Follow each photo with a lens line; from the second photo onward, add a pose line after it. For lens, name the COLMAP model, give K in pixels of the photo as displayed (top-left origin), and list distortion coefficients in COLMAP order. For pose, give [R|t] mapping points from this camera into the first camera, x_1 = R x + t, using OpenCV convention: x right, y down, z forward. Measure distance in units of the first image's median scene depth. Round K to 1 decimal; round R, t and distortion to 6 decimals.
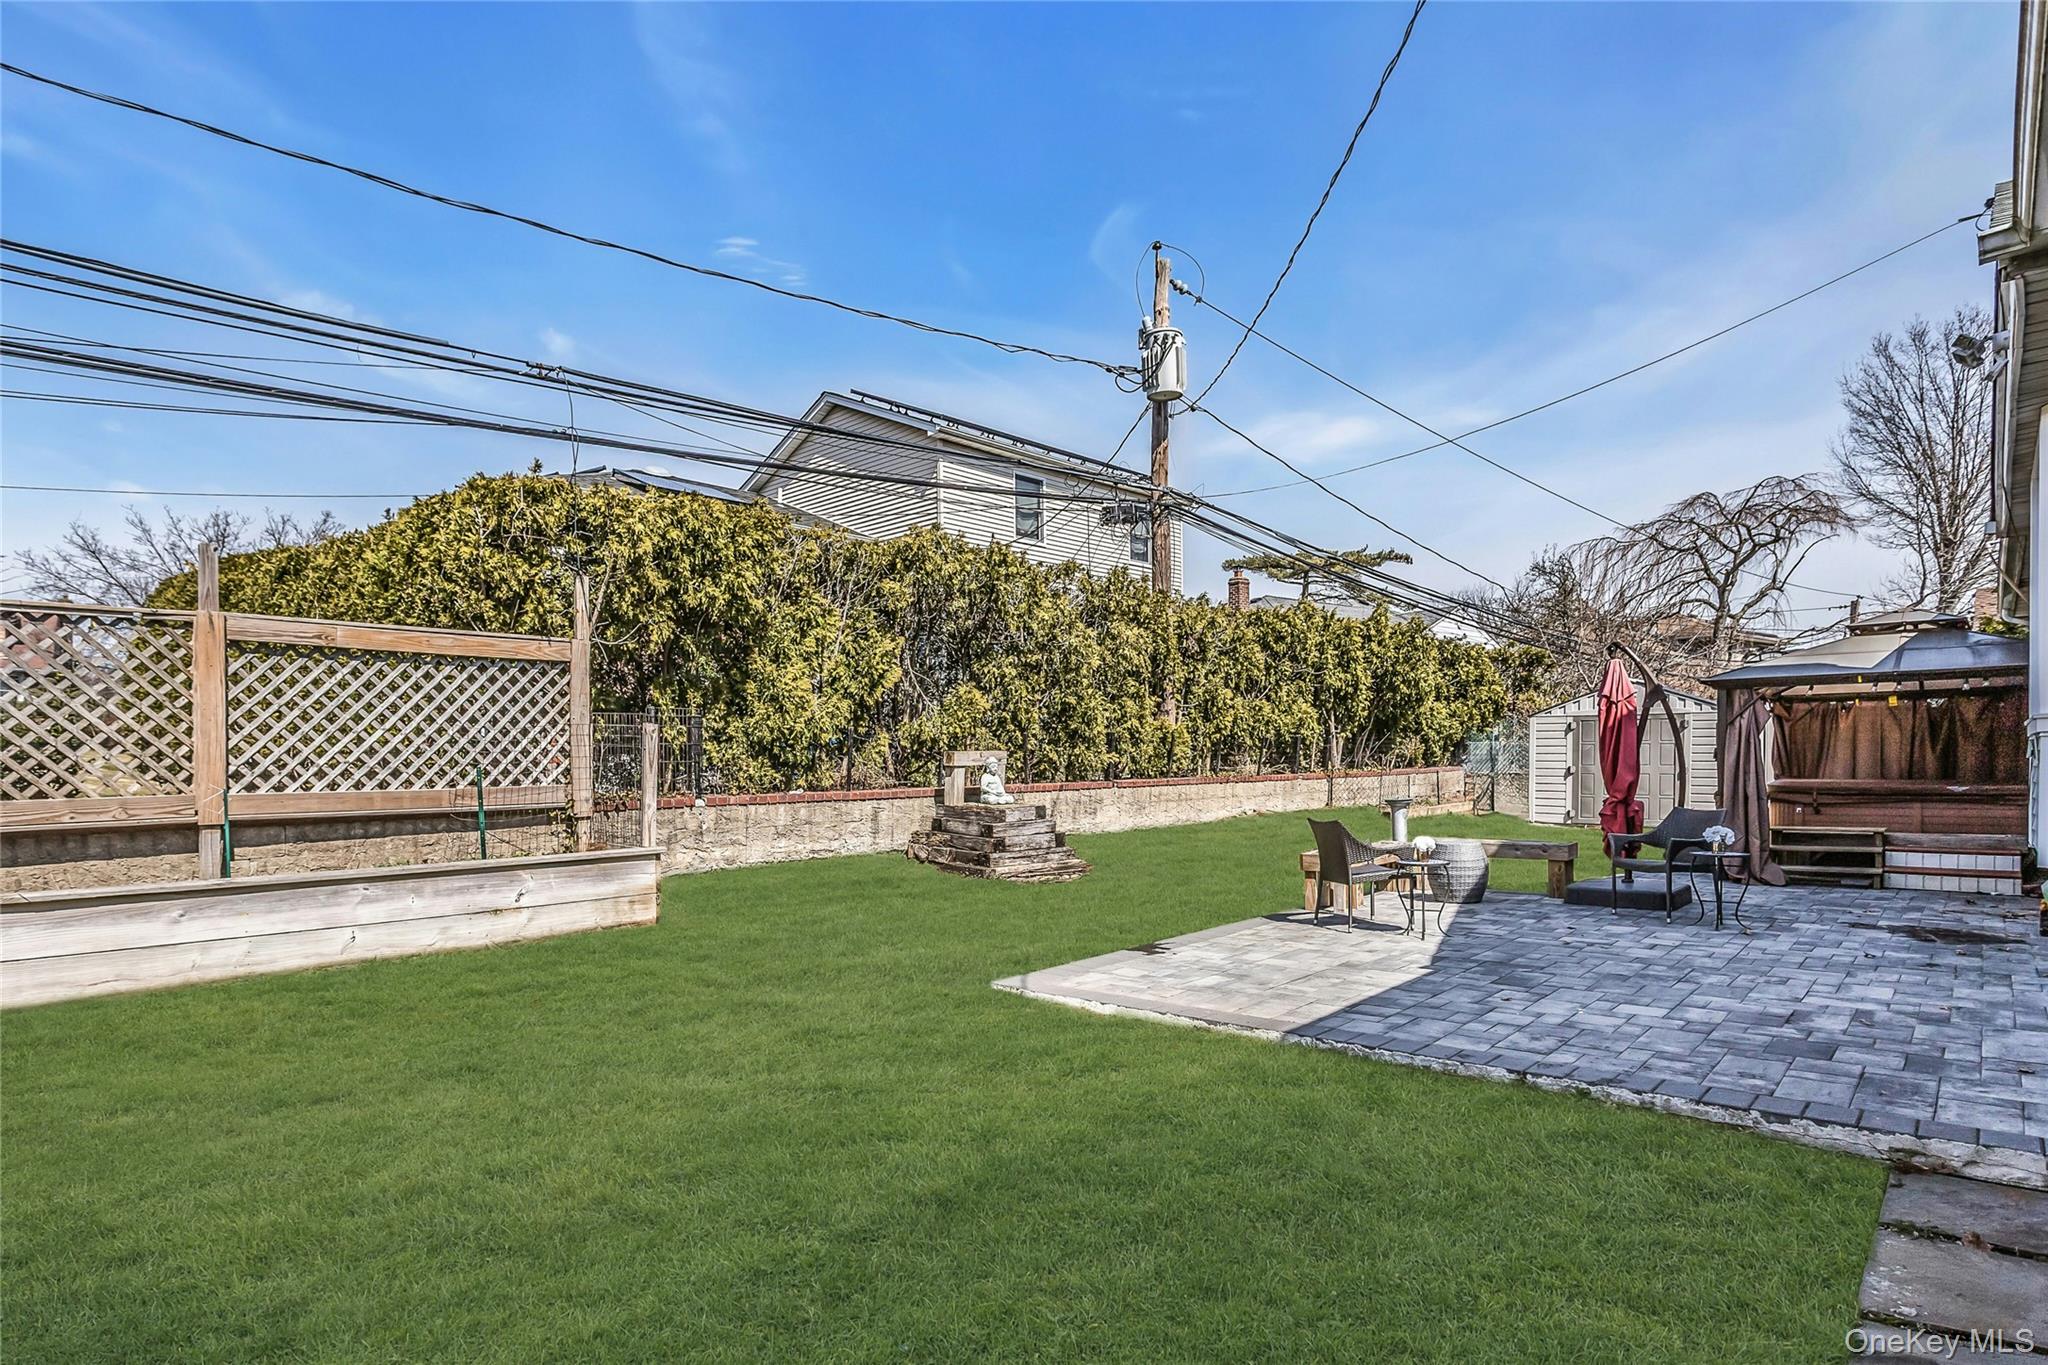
lens RADIAL K [[1015.9, 0, 1025.5], [0, 1015.9, 704.5], [0, 0, 1]] dist [-0.002712, -0.000038]
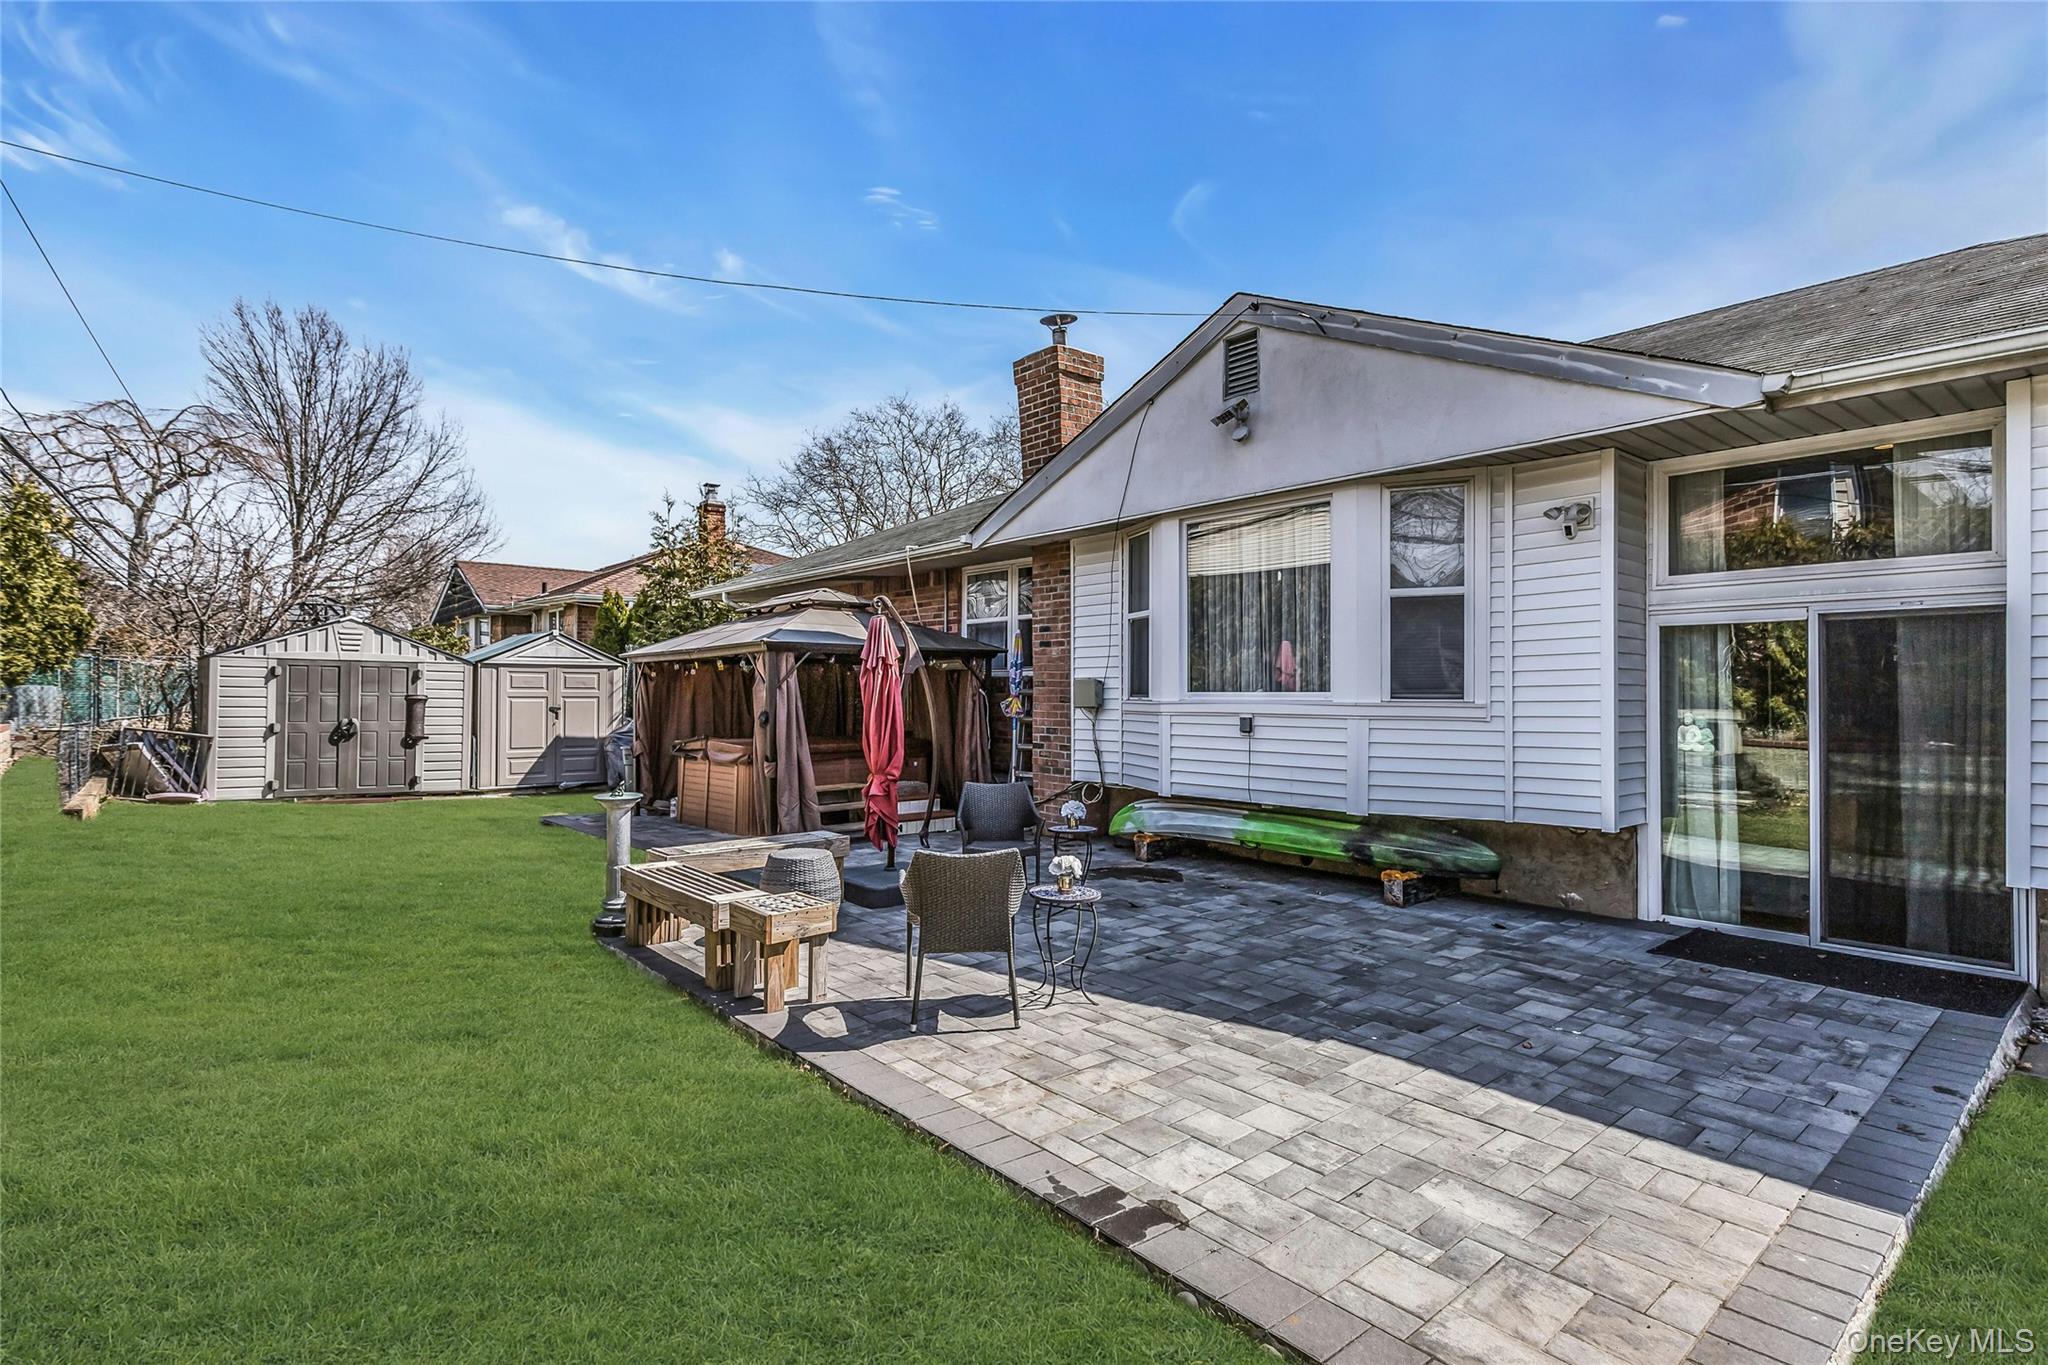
lens RADIAL K [[1003.1, 0, 1024.0], [0, 1003.1, 682.5], [0, 0, 1]] dist [-0.002634, -0.000206]
pose [[0.198718, 0.020238, 0.979848, -0.328296], [-0.053175, 0.998537, -0.009840, 0.025007], [-0.978613, -0.050148, 0.199503, 1.034935]]
